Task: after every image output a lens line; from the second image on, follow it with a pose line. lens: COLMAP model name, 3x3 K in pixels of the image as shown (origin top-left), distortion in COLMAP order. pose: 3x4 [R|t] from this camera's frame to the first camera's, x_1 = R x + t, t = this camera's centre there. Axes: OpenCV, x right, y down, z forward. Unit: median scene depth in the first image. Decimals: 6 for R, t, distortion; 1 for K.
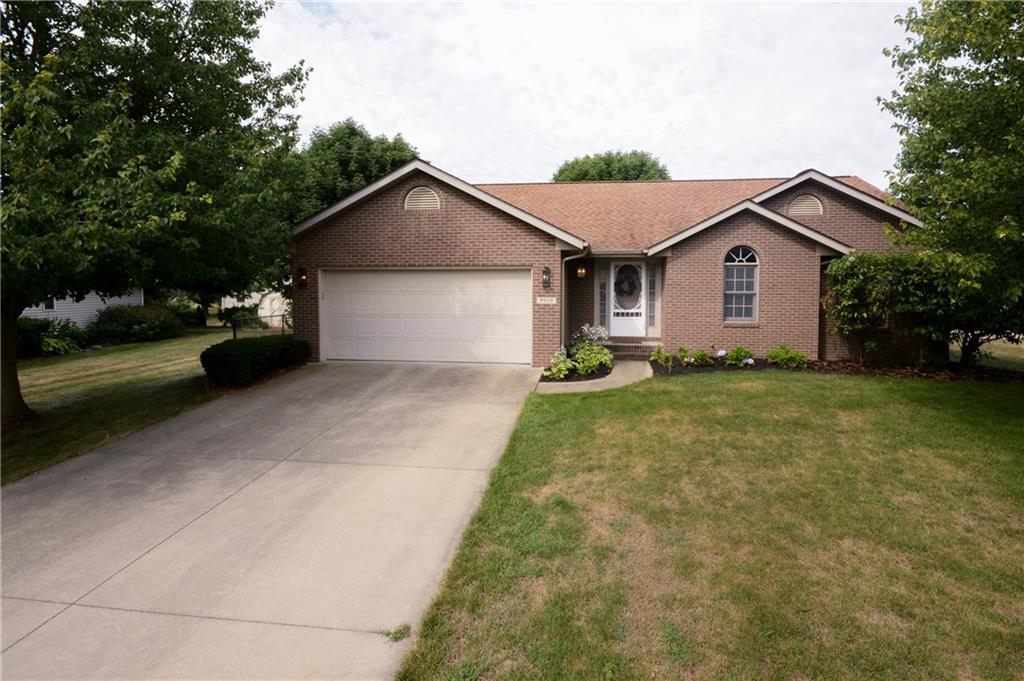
lens RADIAL K [[501.7, 0, 512.0], [0, 501.7, 340.5], [0, 0, 1]] dist [0.001009, 0.000171]
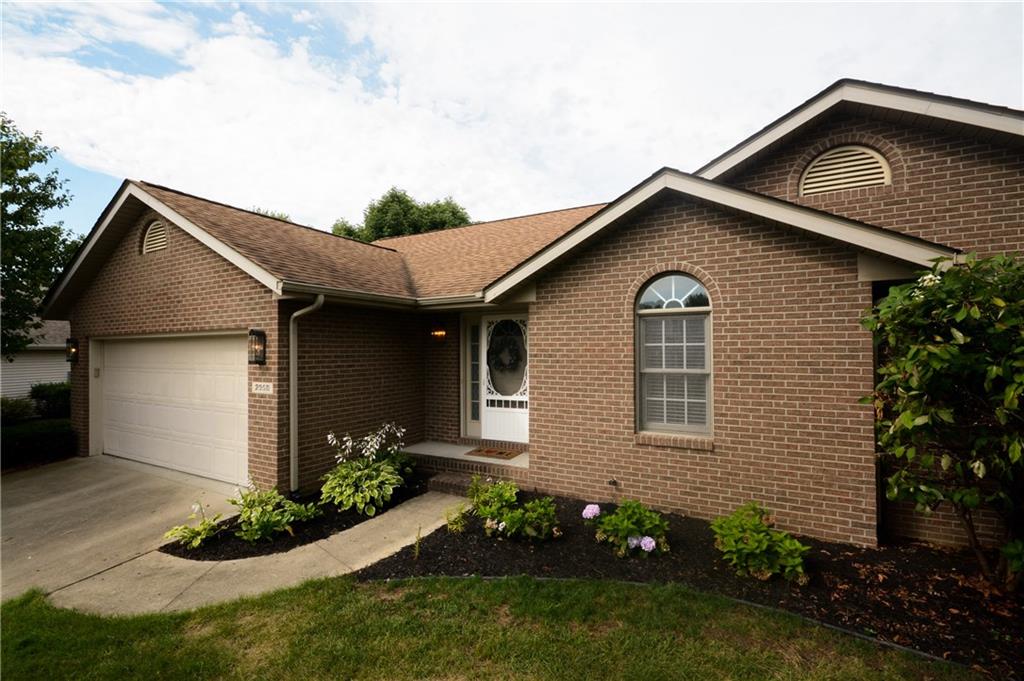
lens RADIAL K [[440.3, 0, 511.1], [0, 440.3, 358.5], [0, 0, 1]] dist [-0.001333, -0.000177]
pose [[0.933144, -0.003071, -0.359490, 0.461748], [-0.023144, 0.997376, -0.068595, -0.076298], [0.358758, 0.072329, 0.930624, 0.564948]]
